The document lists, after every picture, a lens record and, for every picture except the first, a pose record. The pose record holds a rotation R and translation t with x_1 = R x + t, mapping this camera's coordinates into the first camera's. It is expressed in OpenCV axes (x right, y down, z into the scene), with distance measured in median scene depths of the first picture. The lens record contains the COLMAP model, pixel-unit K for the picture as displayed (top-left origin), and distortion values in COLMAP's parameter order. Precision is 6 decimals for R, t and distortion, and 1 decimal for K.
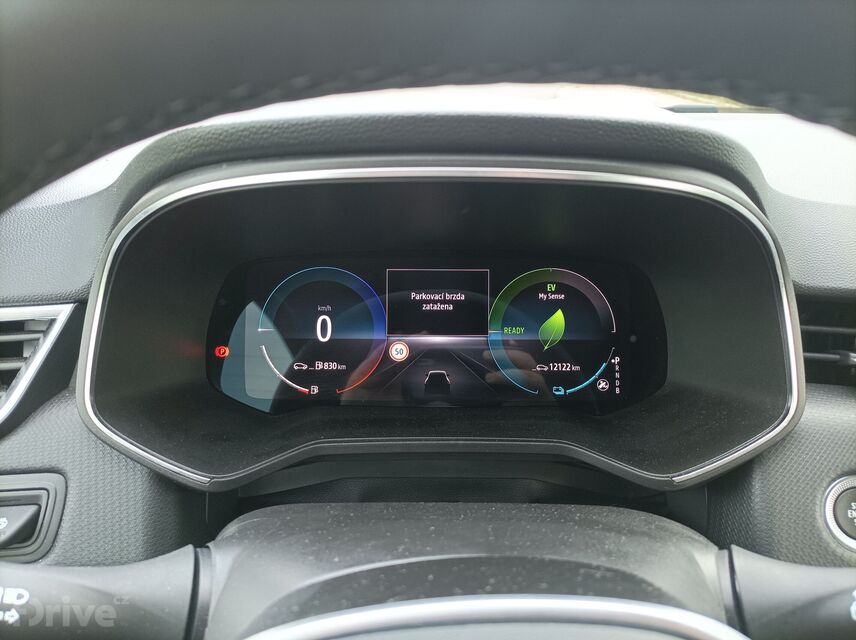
lens RADIAL K [[655.7, 0, 420.0], [0, 655.7, 322.5], [0, 0, 1]] dist [0.004451, -0.004433]
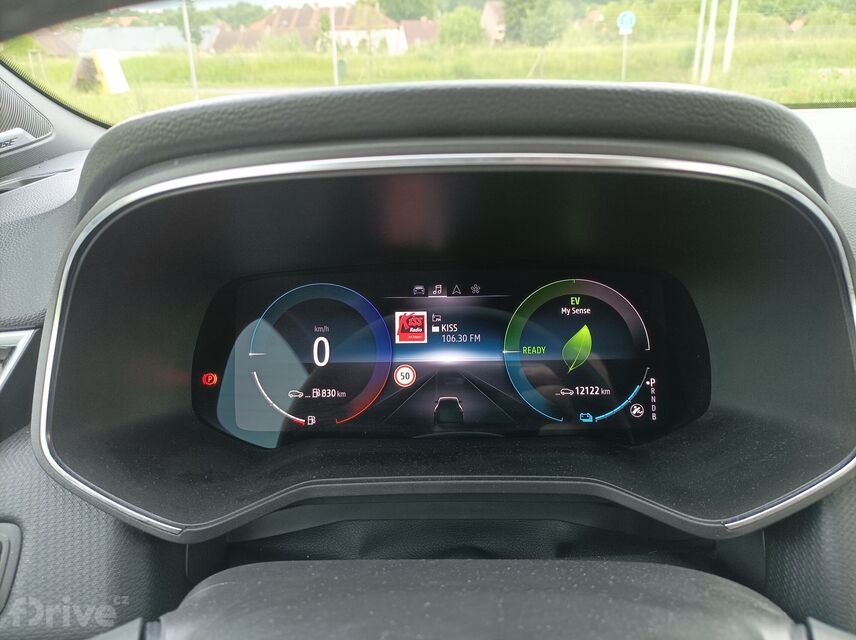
lens RADIAL K [[655.7, 0, 421.9], [0, 655.7, 323.5], [0, 0, 1]] dist [0.004451, -0.004433]
pose [[0.999077, -0.019055, -0.038492, 0.034644], [0.018015, 0.999468, -0.027200, -0.003221], [0.038990, 0.026481, 0.998889, 0.138780]]
